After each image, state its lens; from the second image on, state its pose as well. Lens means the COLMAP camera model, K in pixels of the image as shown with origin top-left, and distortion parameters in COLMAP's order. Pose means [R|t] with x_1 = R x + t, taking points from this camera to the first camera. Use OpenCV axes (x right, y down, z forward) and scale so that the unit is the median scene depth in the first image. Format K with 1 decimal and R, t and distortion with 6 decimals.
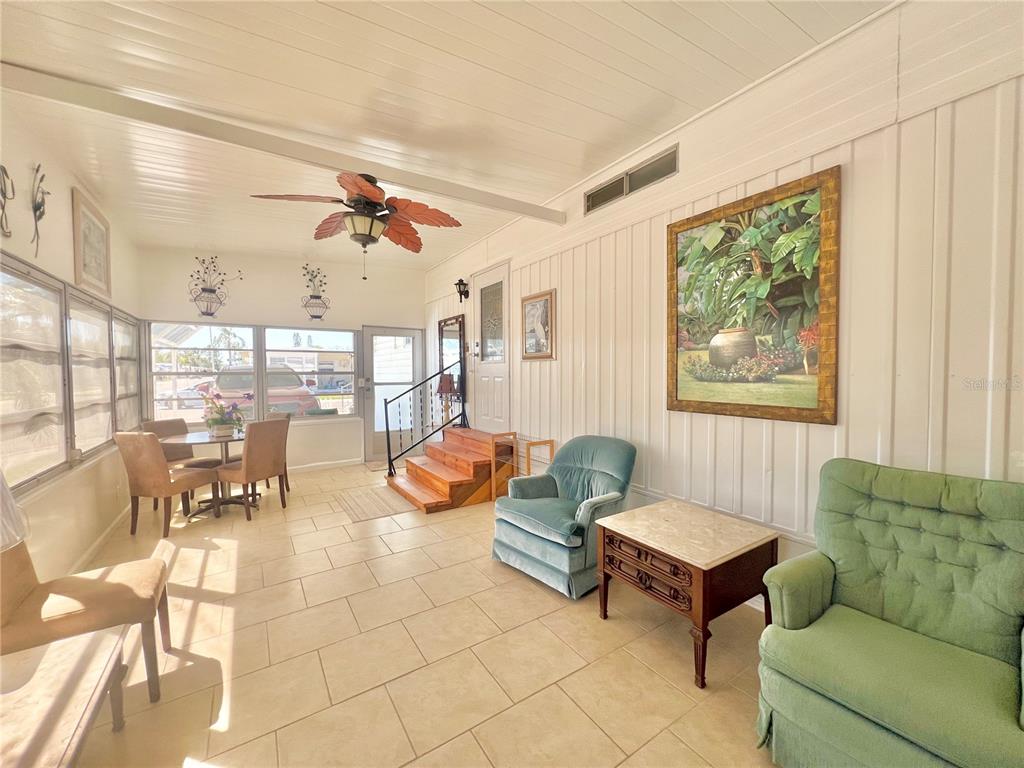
lens RADIAL K [[405.4, 0, 512.0], [0, 405.4, 384.0], [0, 0, 1]] dist [0.000702, -0.000439]
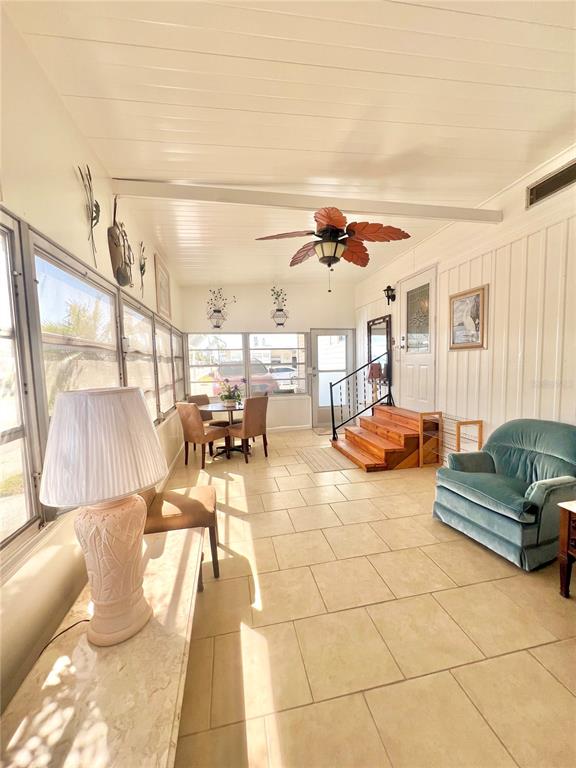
lens RADIAL K [[304.1, 0, 288.0], [0, 304.1, 384.0], [0, 0, 1]] dist [0.000702, -0.000439]
pose [[0.929074, 0.008776, -0.369790, -0.098047], [0.007590, 0.999056, 0.042779, -0.003594], [0.369816, -0.042551, 0.928130, 0.024366]]
